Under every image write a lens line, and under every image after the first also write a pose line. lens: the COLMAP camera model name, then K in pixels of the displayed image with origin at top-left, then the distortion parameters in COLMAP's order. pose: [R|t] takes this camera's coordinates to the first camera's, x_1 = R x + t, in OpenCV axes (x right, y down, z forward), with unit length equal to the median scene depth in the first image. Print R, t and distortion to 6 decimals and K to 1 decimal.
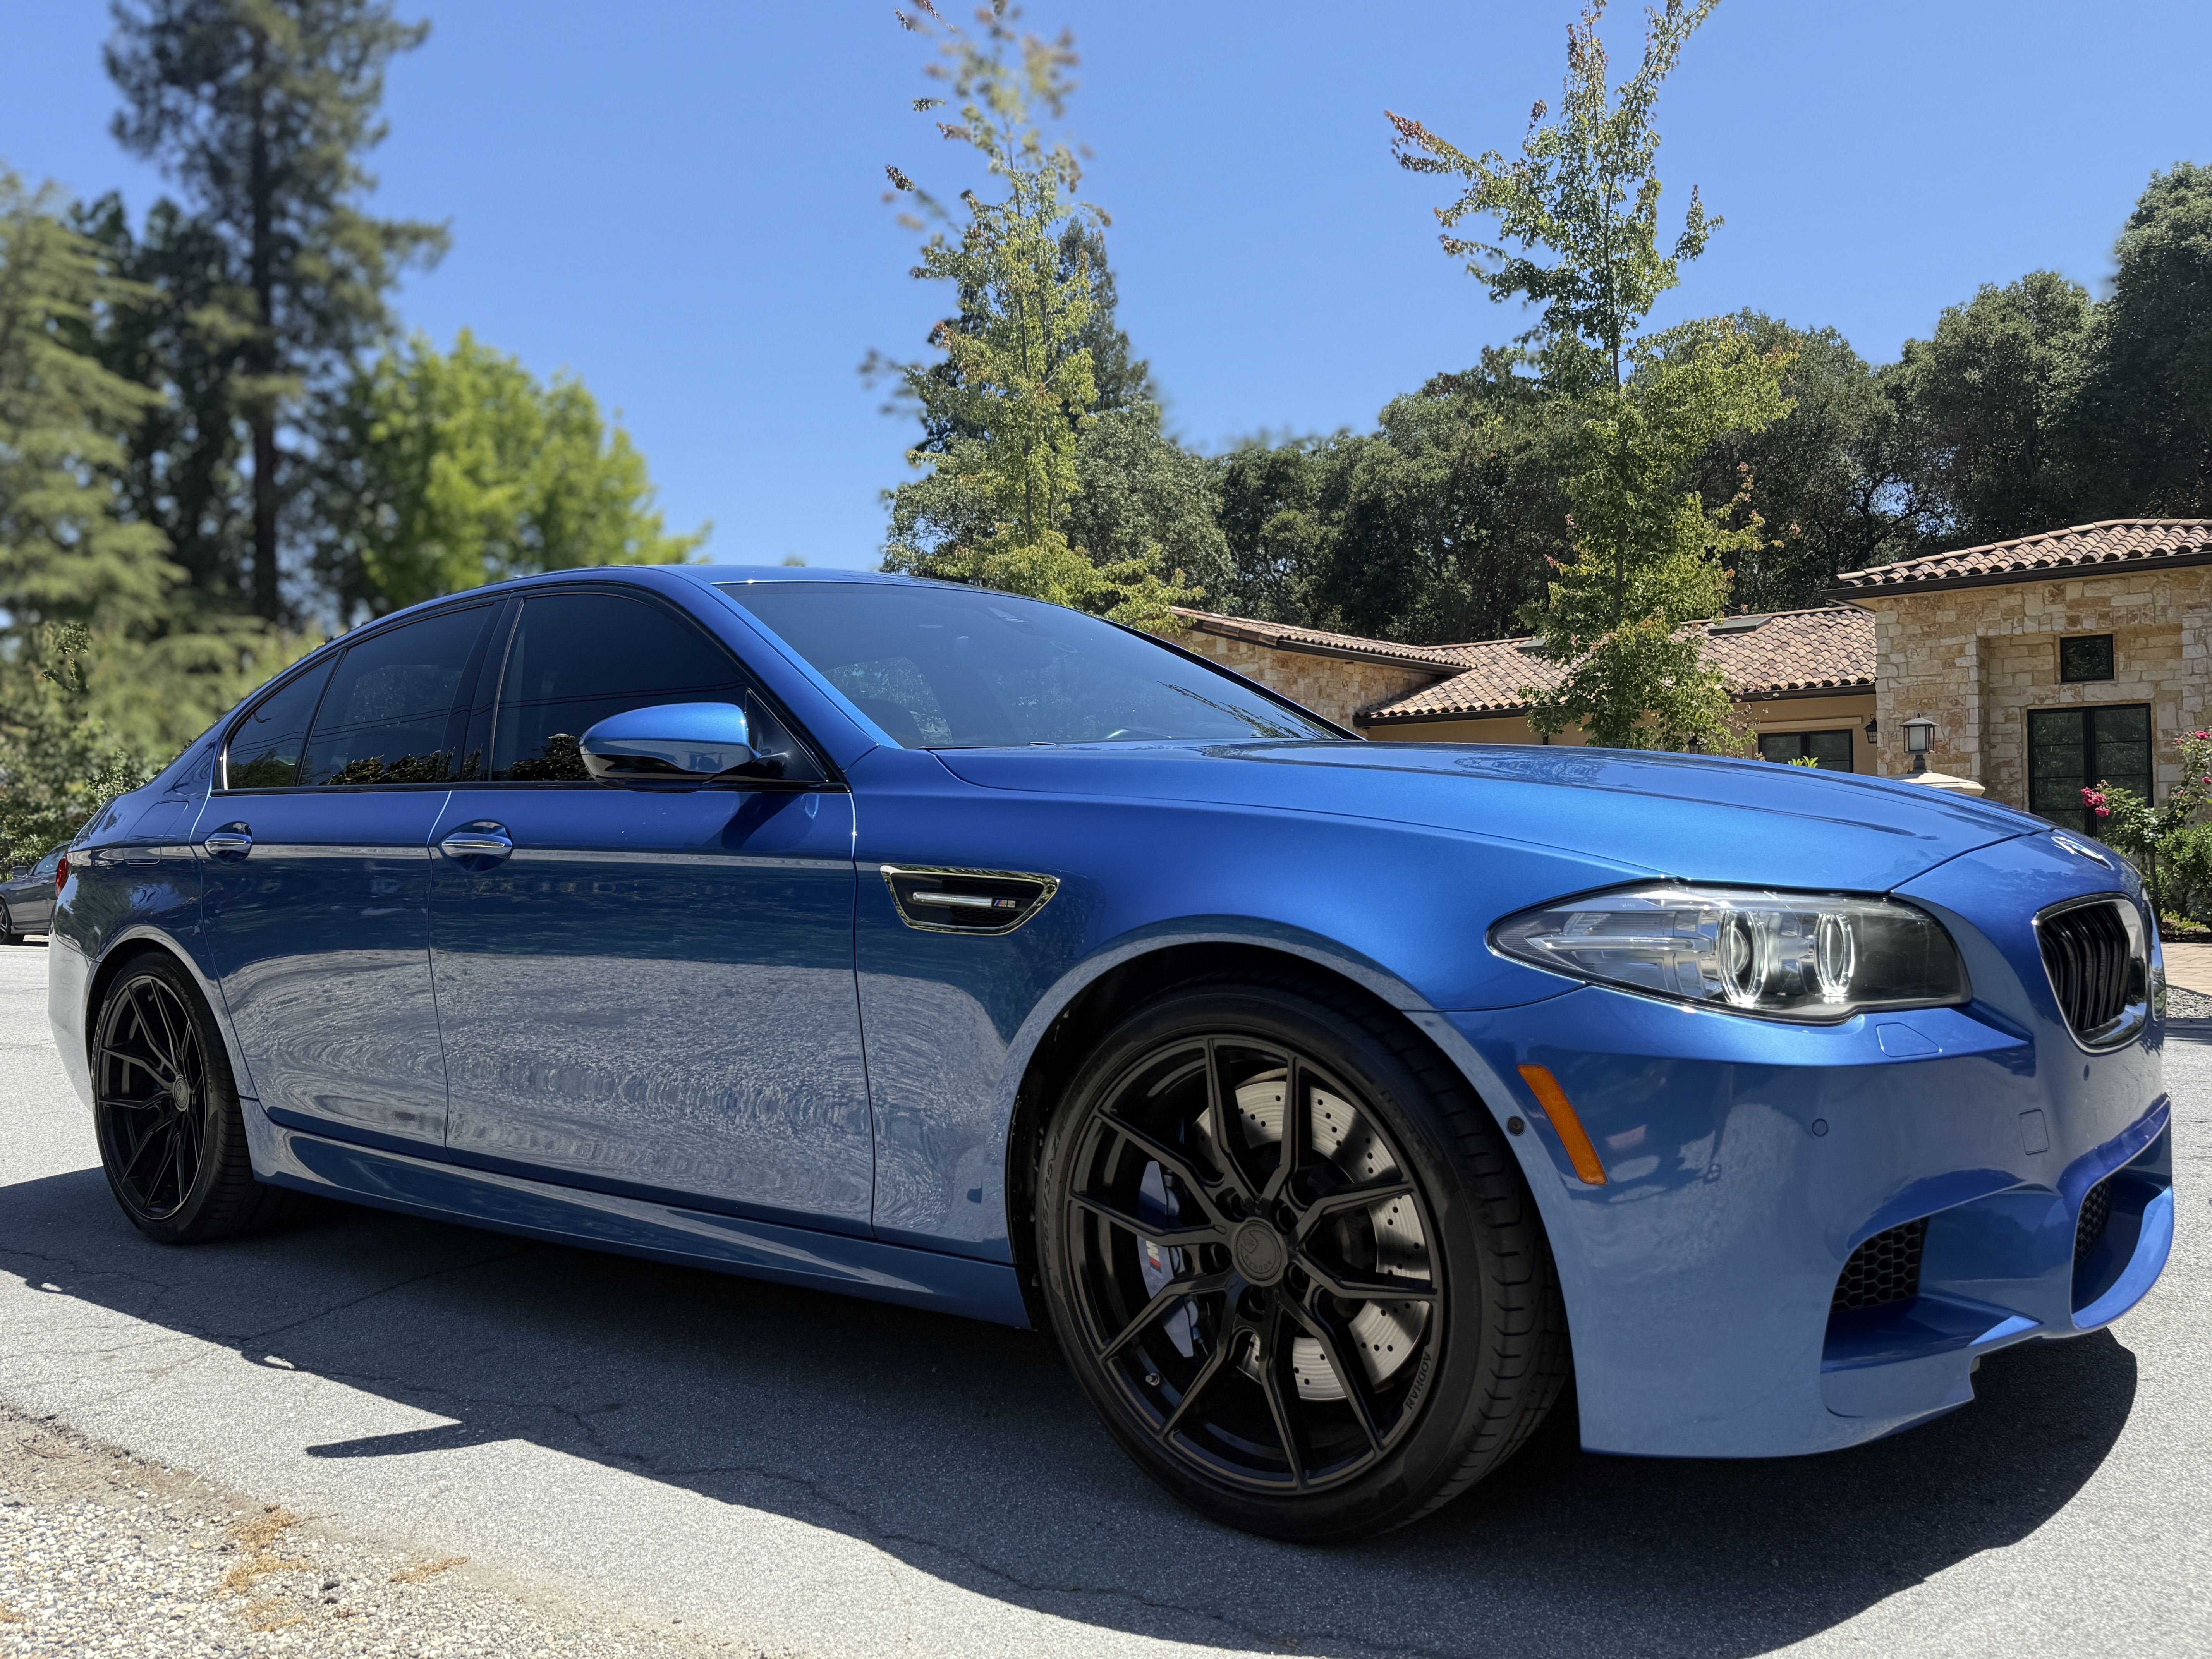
lens RADIAL K [[1827.1, 0, 1111.6], [0, 1827.1, 831.4], [0, 0, 1]] dist [-0.001115, -0.017280]
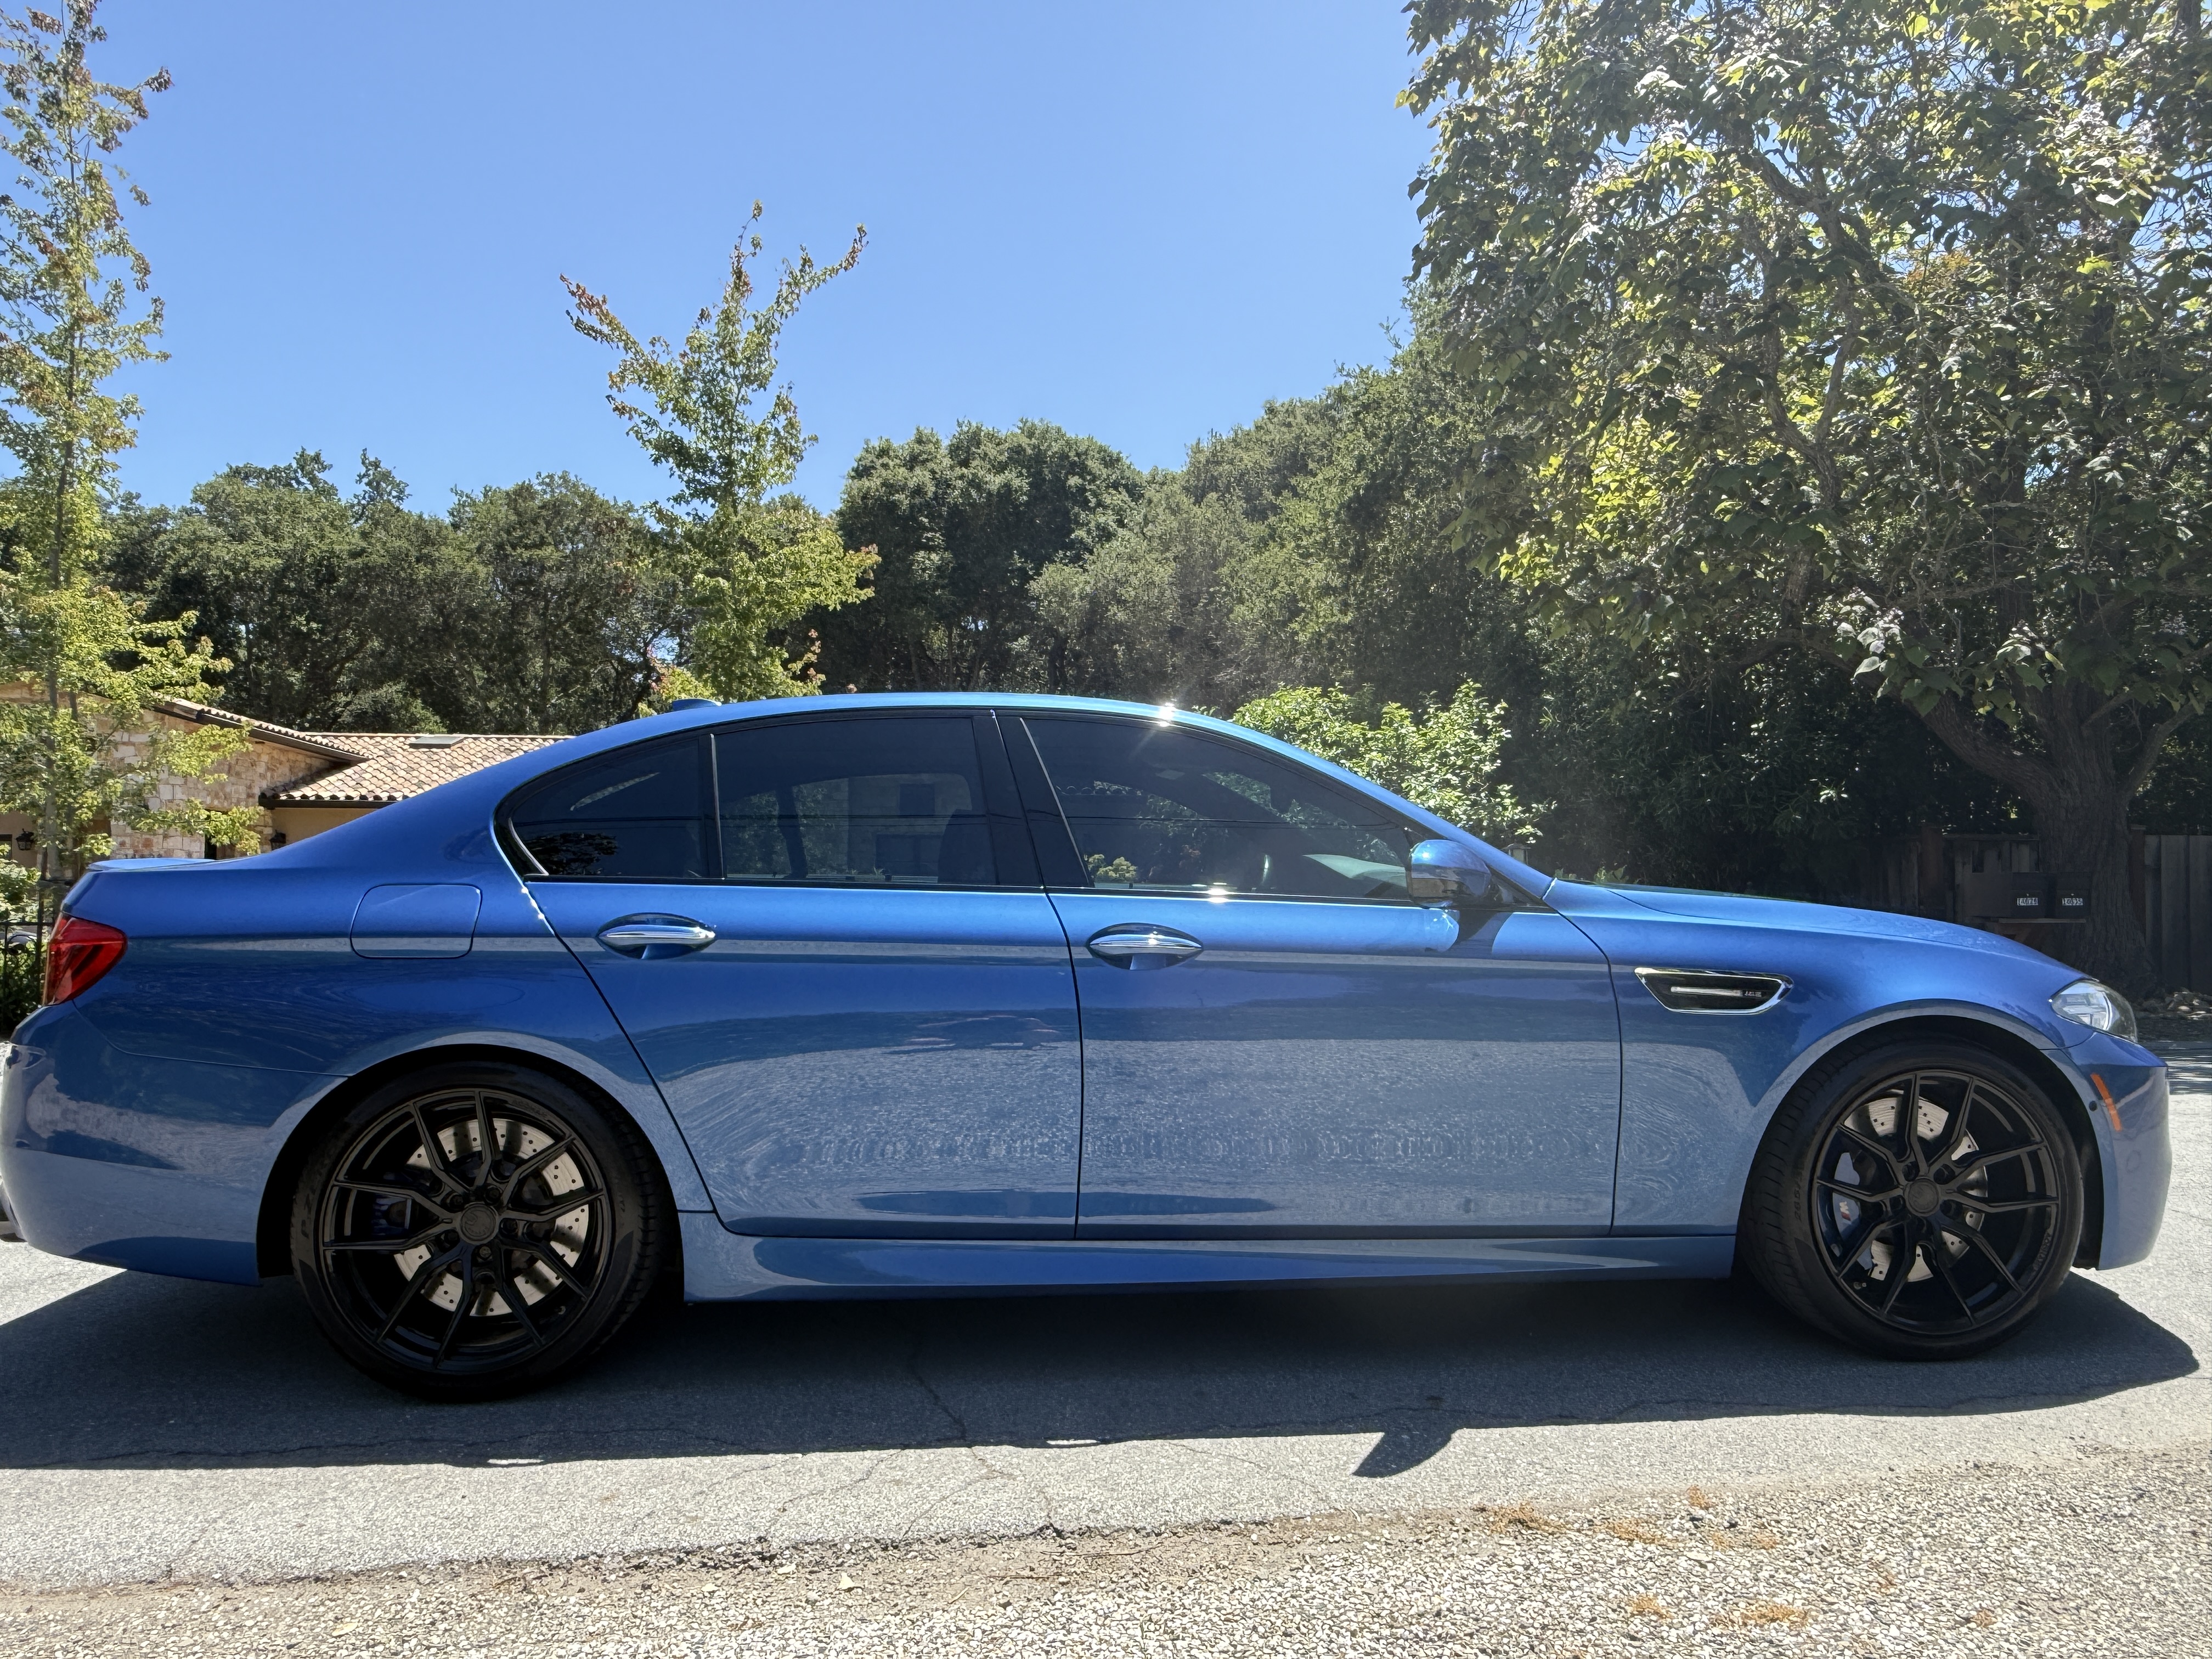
lens RADIAL K [[1613.5, 0, 1110.0], [0, 1613.5, 771.7], [0, 0, 1]] dist [0.000075, 0.000046]
pose [[0.704643, 0.089351, 0.703914, -0.164465], [-0.025916, 0.994619, -0.100309, 0.000308], [-0.709089, 0.052439, 0.703166, 0.046489]]
